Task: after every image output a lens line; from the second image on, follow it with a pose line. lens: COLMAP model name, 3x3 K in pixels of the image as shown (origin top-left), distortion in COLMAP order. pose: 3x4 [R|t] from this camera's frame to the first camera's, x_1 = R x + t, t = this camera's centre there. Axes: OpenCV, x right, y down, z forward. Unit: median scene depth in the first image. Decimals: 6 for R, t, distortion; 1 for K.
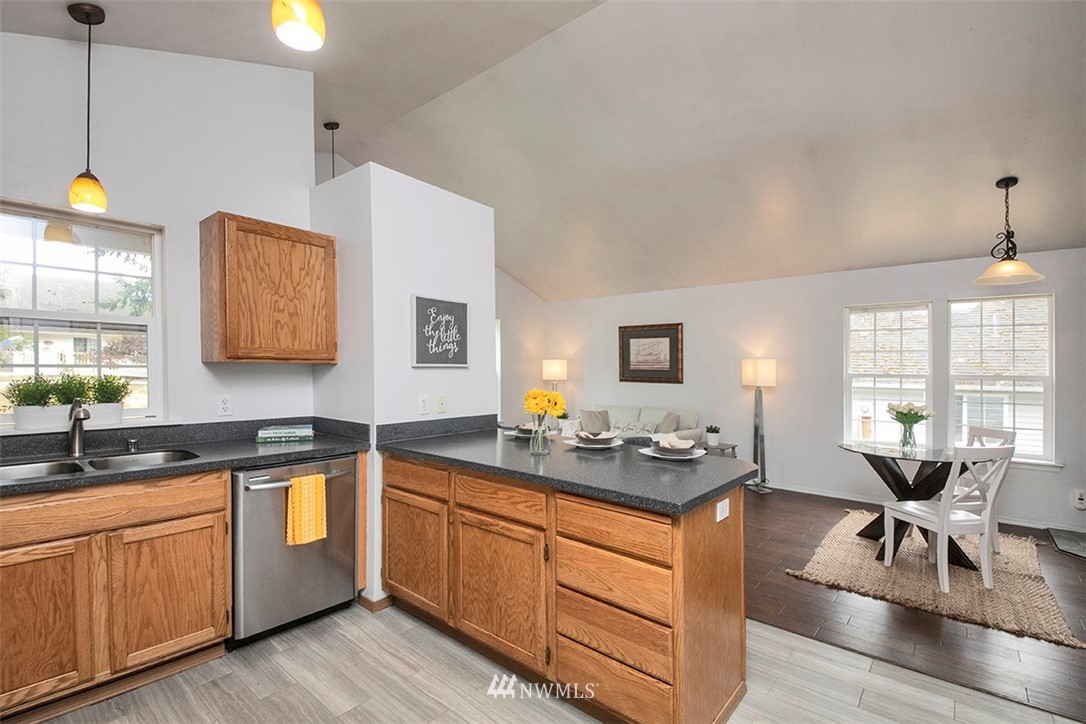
lens RADIAL K [[498.4, 0, 541.6], [0, 498.4, 366.7], [0, 0, 1]] dist [-0.001435, -0.000333]
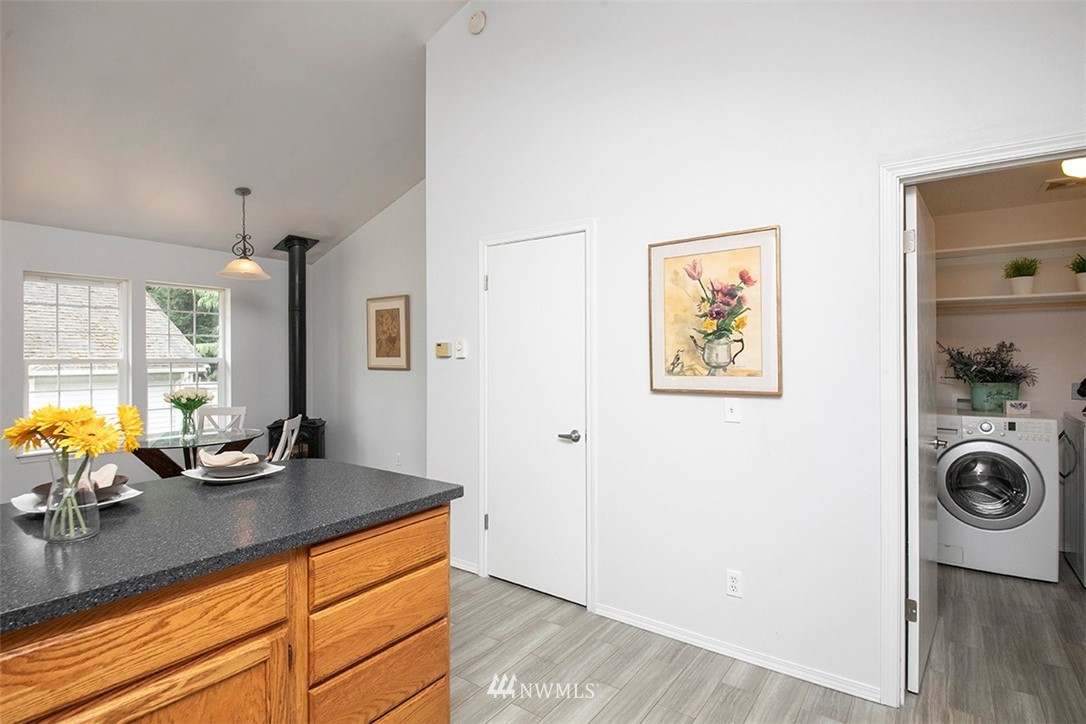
lens RADIAL K [[542.1, 0, 541.9], [0, 542.1, 355.6], [0, 0, 1]] dist [-0.004689, -0.001060]
pose [[-0.090334, -0.011438, 0.995846, -0.553911], [-0.002490, 0.999934, 0.011259, -0.006224], [-0.995908, -0.001462, -0.090356, 0.608368]]
